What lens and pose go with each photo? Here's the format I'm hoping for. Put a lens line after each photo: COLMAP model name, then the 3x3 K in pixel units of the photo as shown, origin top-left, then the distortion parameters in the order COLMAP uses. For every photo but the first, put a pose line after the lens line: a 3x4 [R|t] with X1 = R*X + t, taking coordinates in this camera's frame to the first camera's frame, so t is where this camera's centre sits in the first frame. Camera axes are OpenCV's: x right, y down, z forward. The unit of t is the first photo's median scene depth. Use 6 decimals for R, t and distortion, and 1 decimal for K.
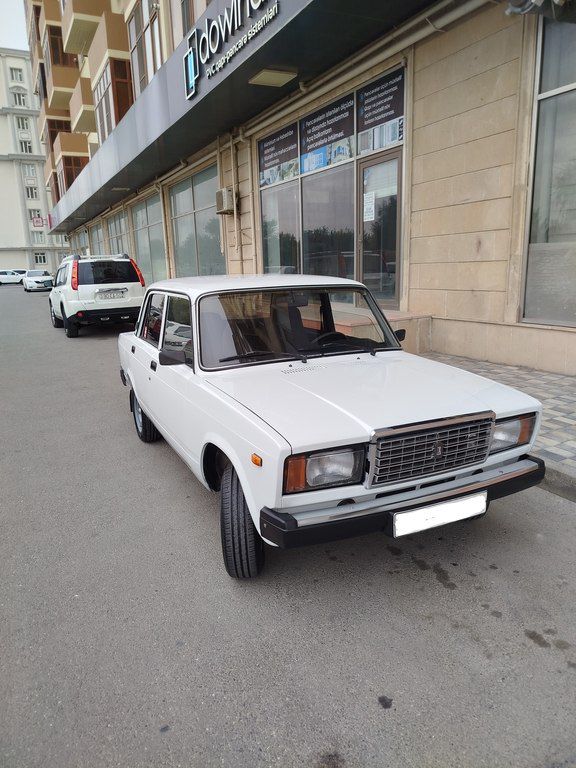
lens RADIAL K [[569.9, 0, 291.2], [0, 569.9, 396.1], [0, 0, 1]] dist [0.050783, -0.059168]
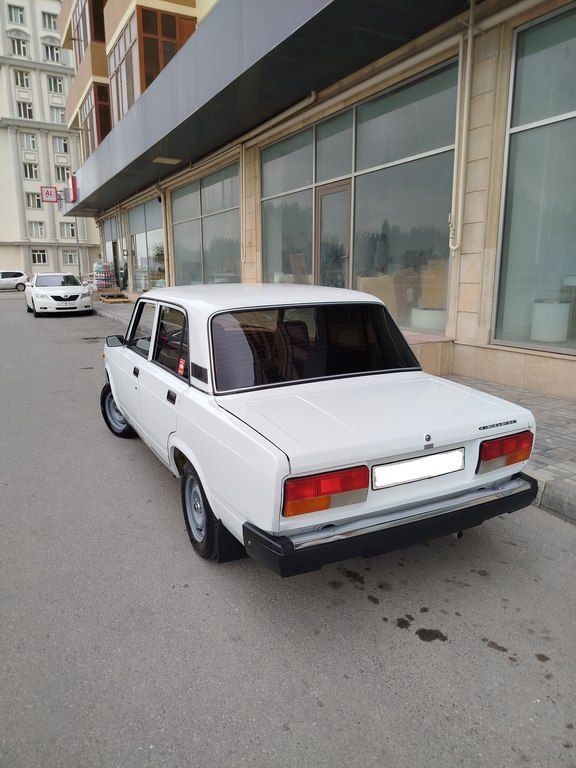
lens RADIAL K [[532.6, 0, 292.4], [0, 532.6, 394.5], [0, 0, 1]] dist [0.030342, -0.035975]
pose [[0.997975, 0.029287, 0.056460, -0.692564], [-0.028756, 0.999534, -0.010205, -0.305797], [-0.056732, 0.008560, 0.998353, 1.399173]]
